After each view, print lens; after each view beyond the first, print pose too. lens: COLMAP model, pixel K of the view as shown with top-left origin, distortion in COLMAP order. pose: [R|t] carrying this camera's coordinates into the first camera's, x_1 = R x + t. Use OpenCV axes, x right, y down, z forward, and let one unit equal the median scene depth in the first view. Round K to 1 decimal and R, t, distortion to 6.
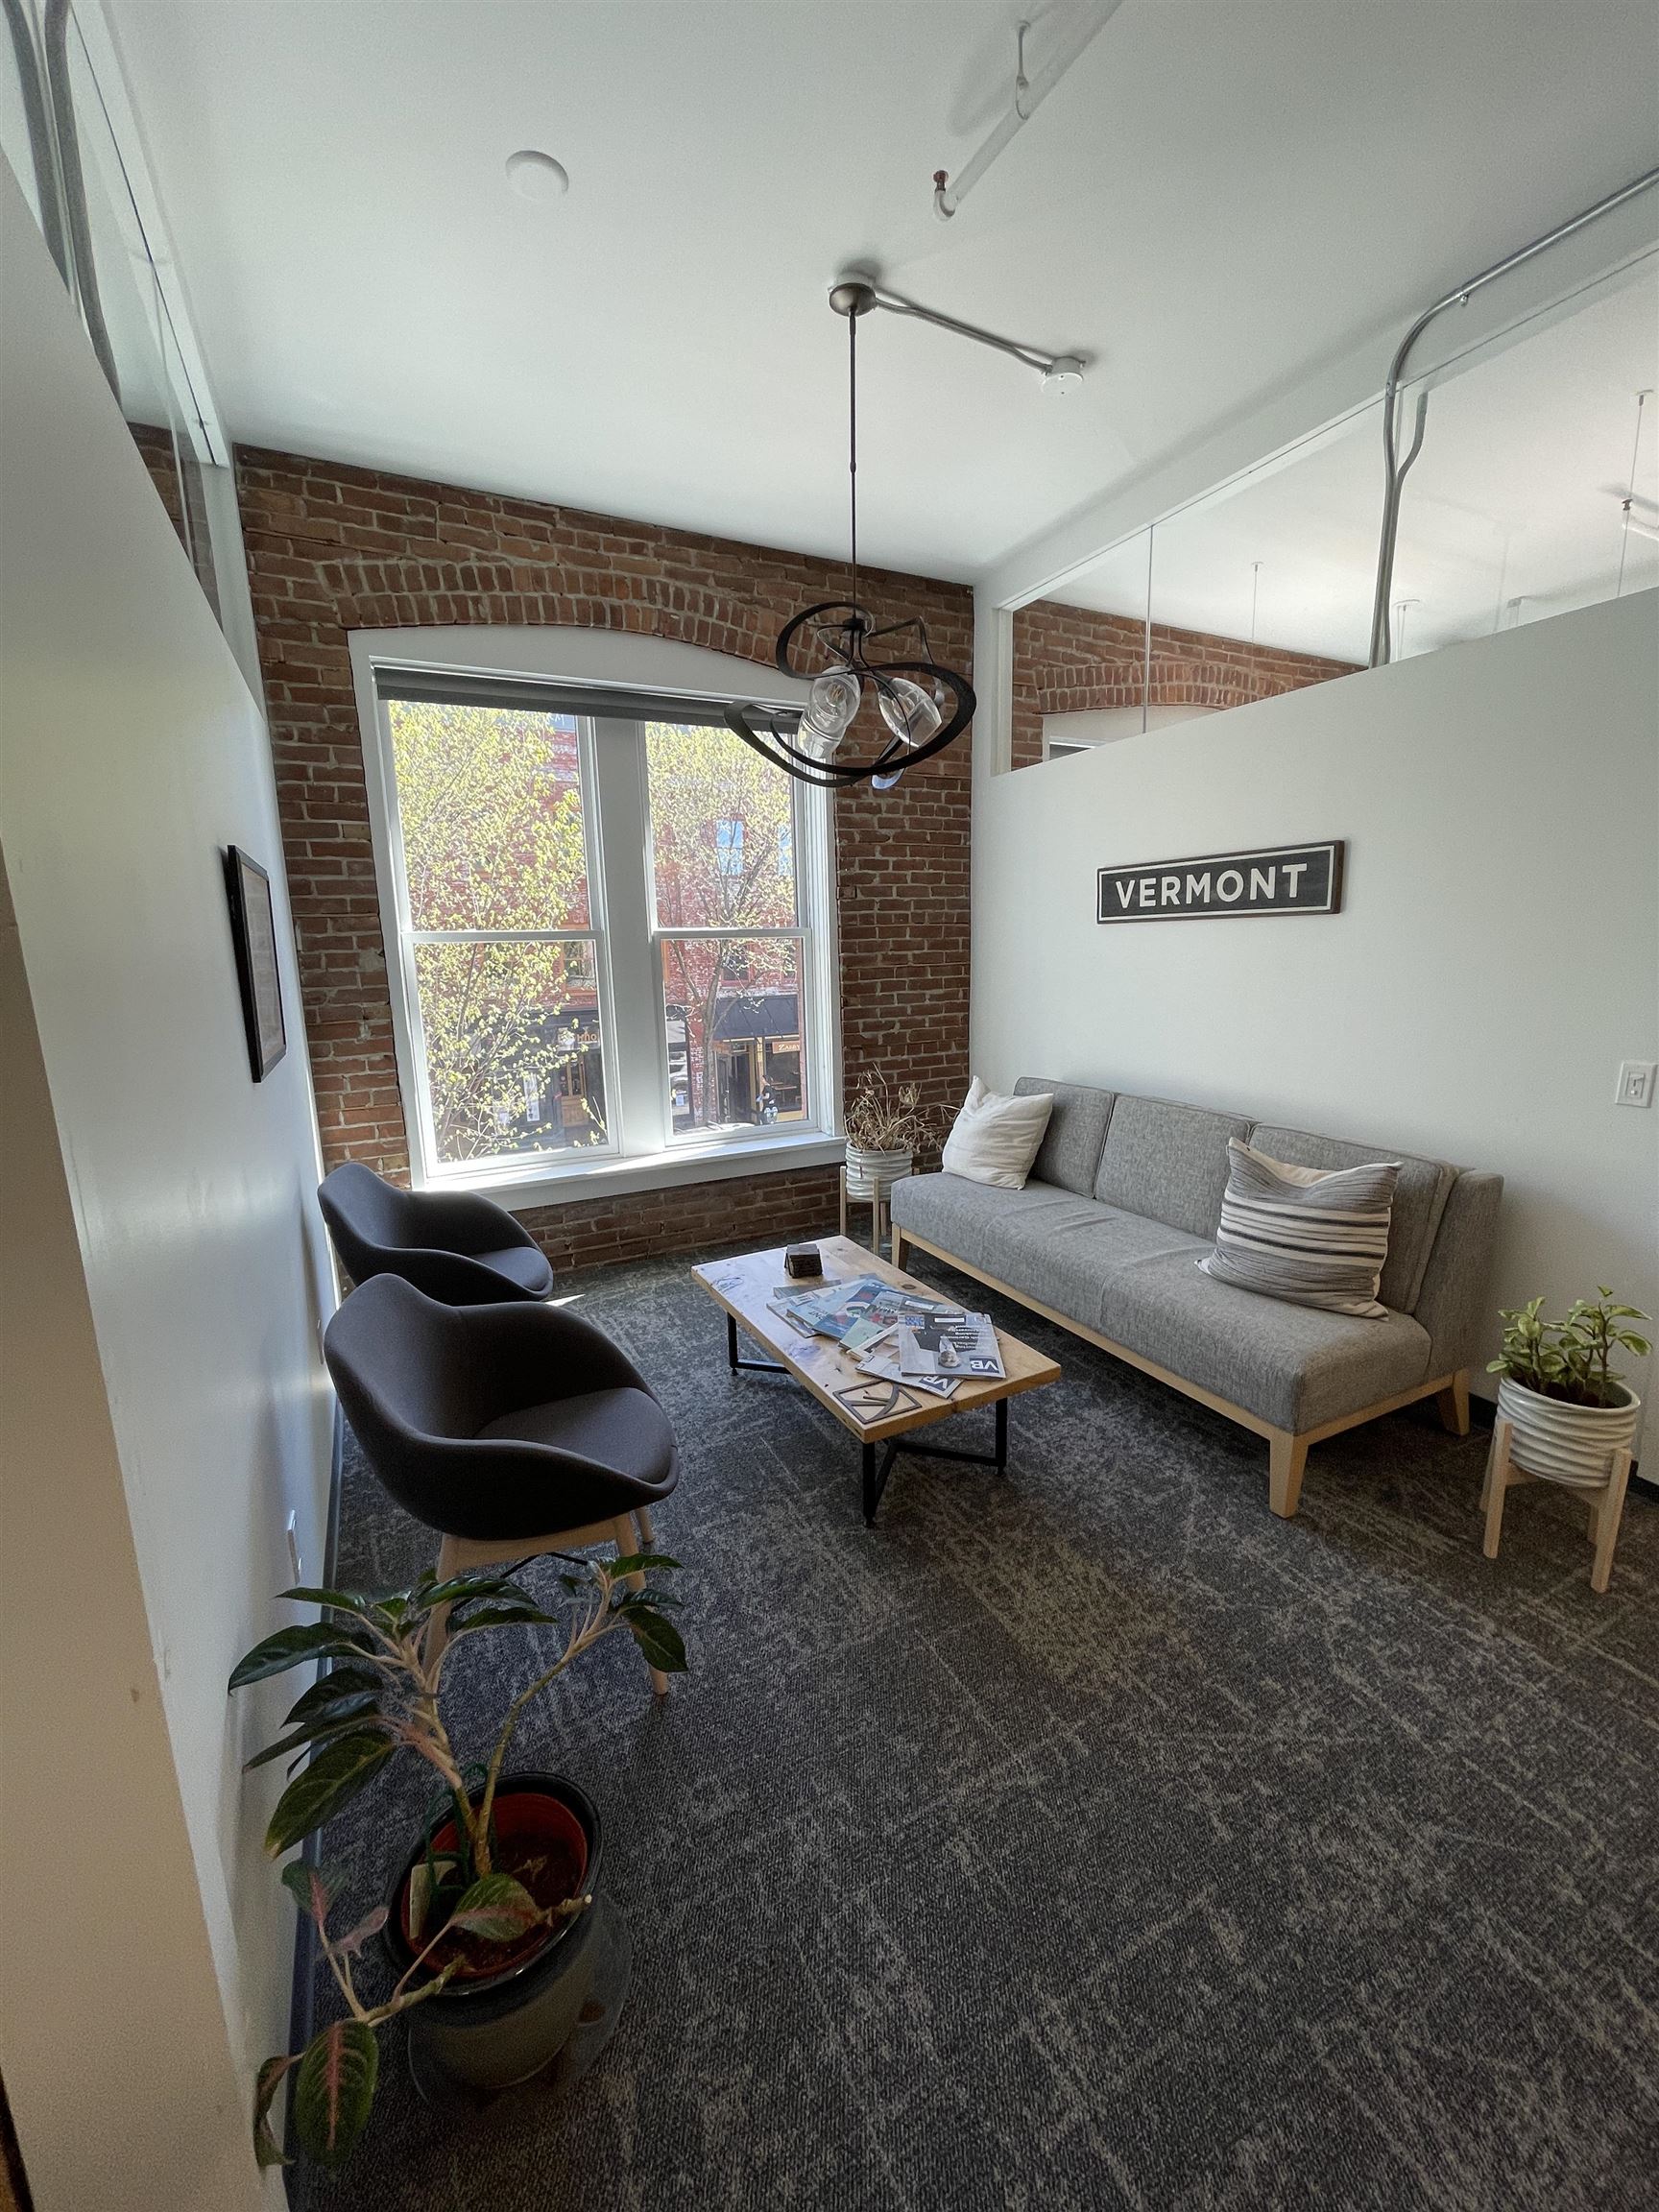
lens RADIAL K [[885.4, 0, 831.5], [0, 885.4, 1100.8], [0, 0, 1]] dist [-0.001037, -0.000162]
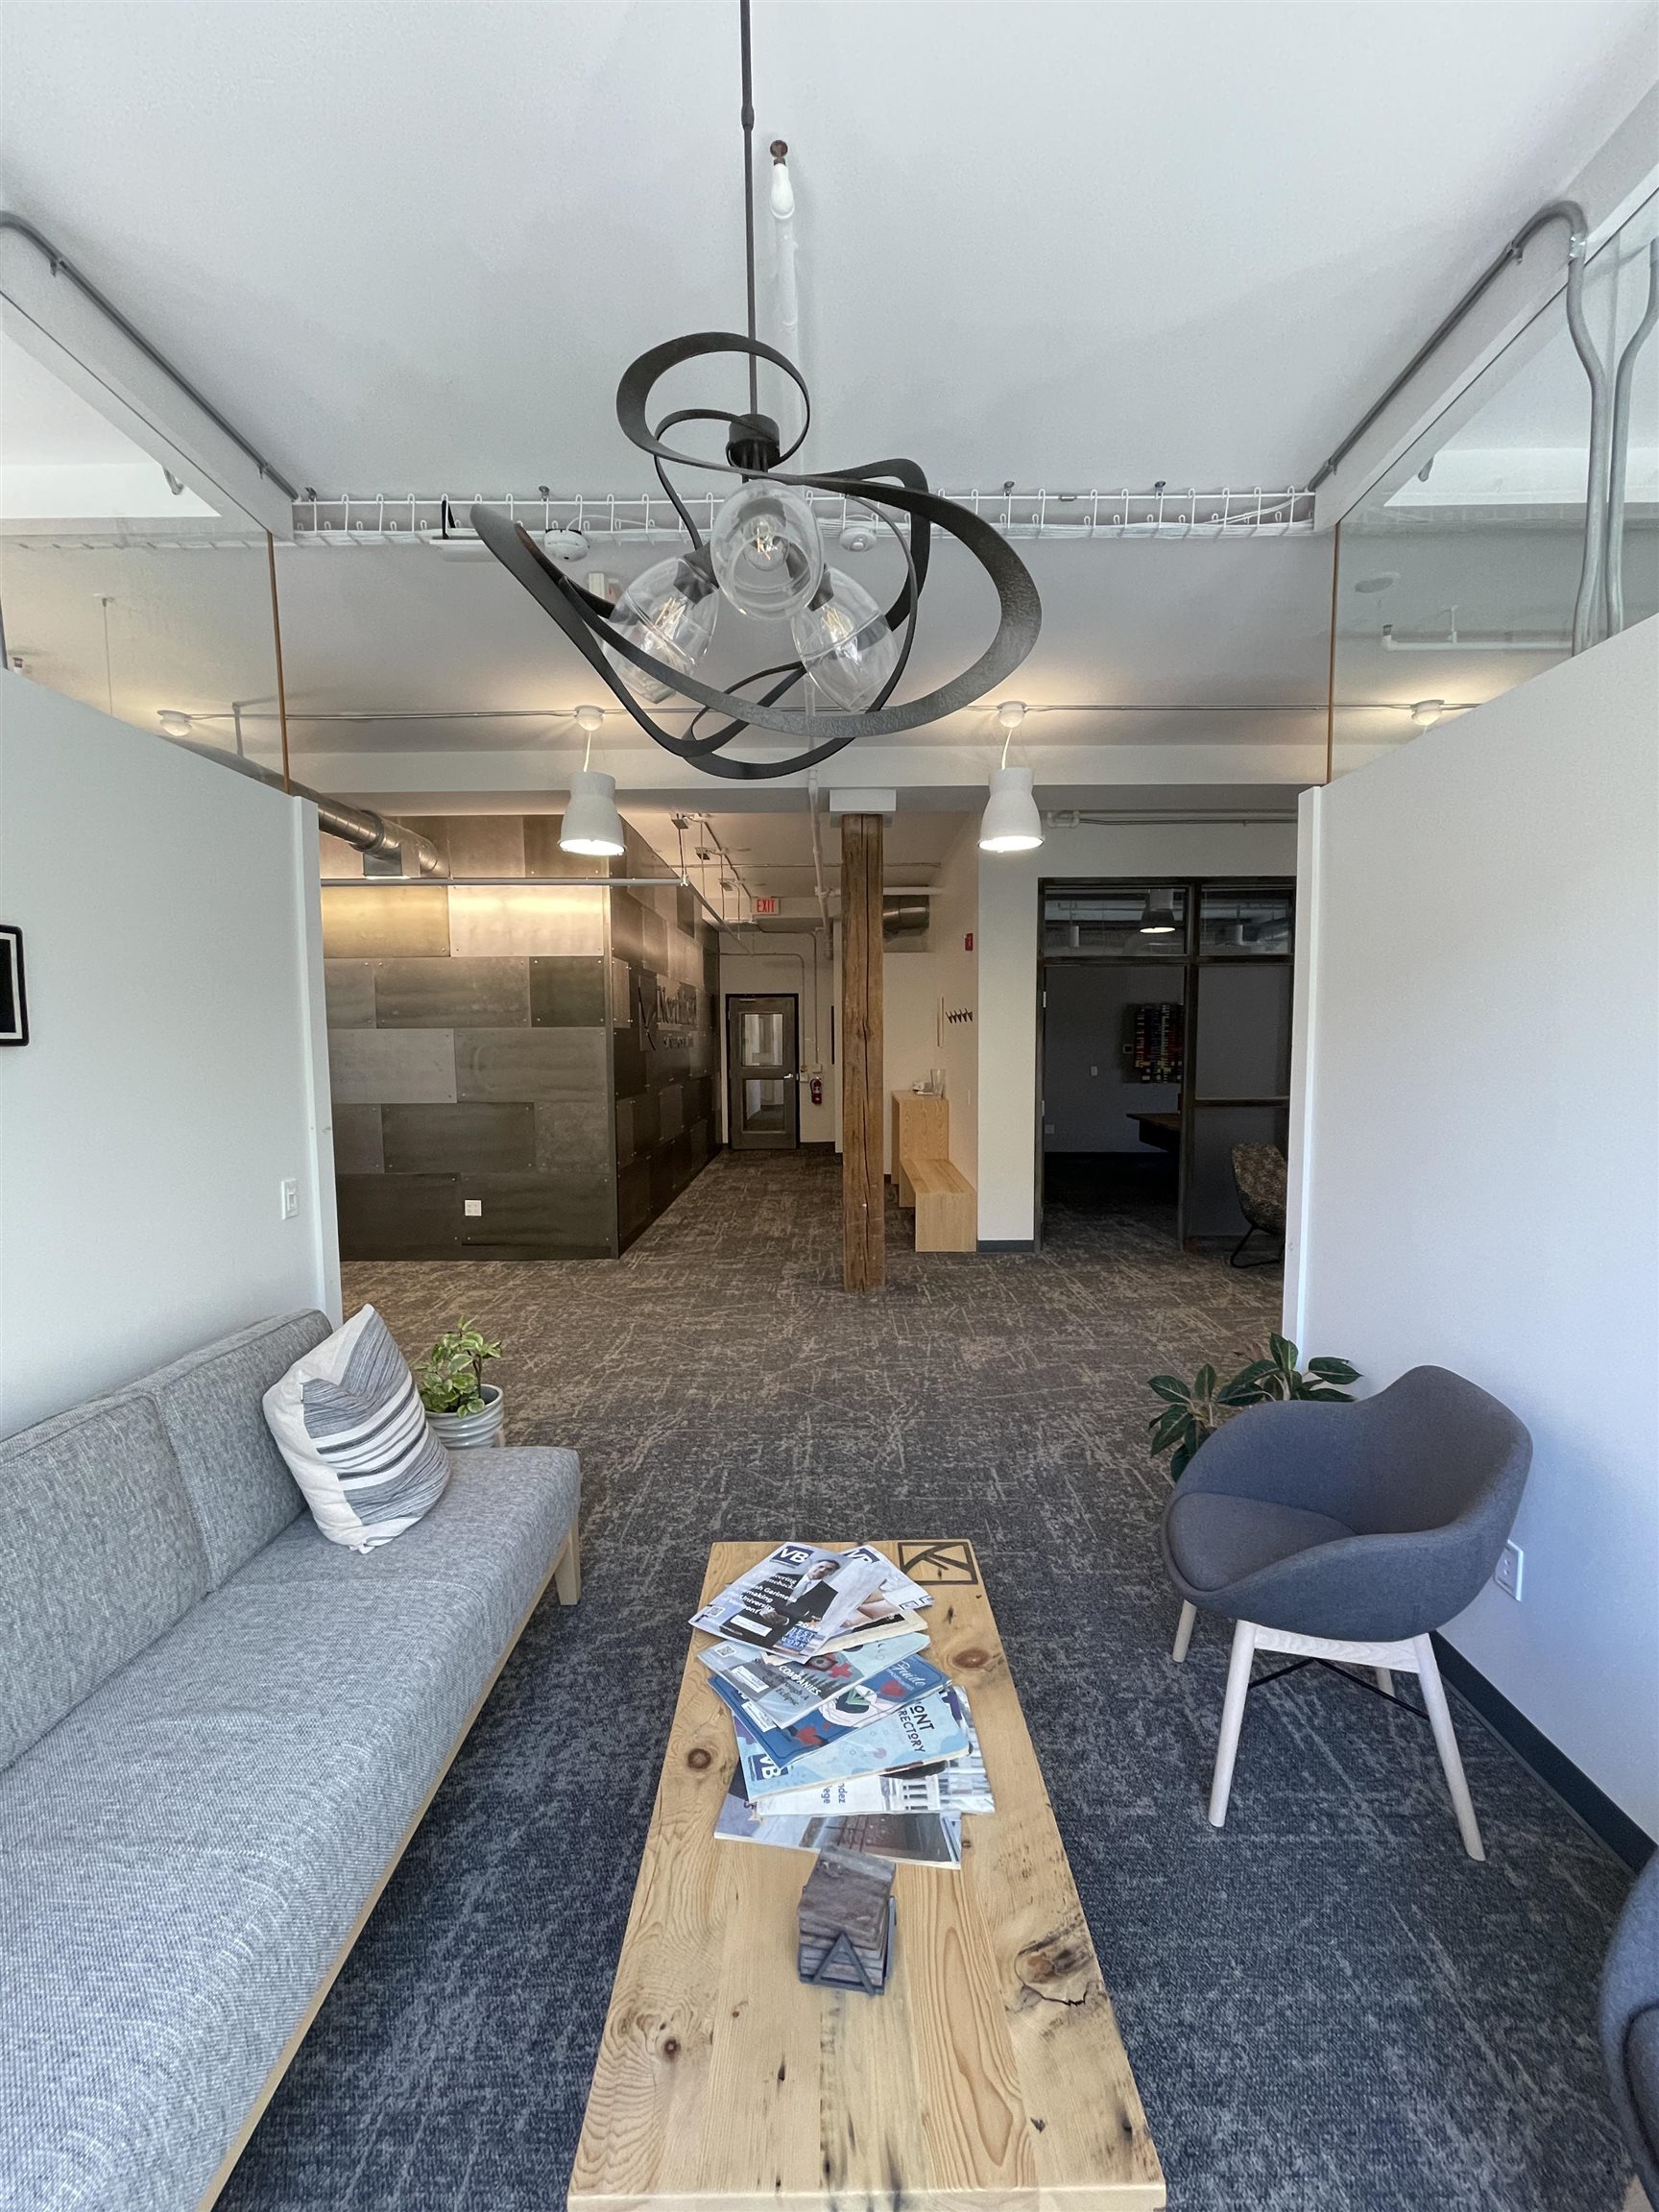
lens RADIAL K [[885.4, 0, 830.3], [0, 885.4, 1115.0], [0, 0, 1]] dist [-0.001037, -0.000162]
pose [[-0.883443, -0.008864, 0.468455, -0.250619], [0.109622, 0.968160, 0.225052, -0.295506], [-0.455535, 0.250173, -0.854343, 1.561812]]
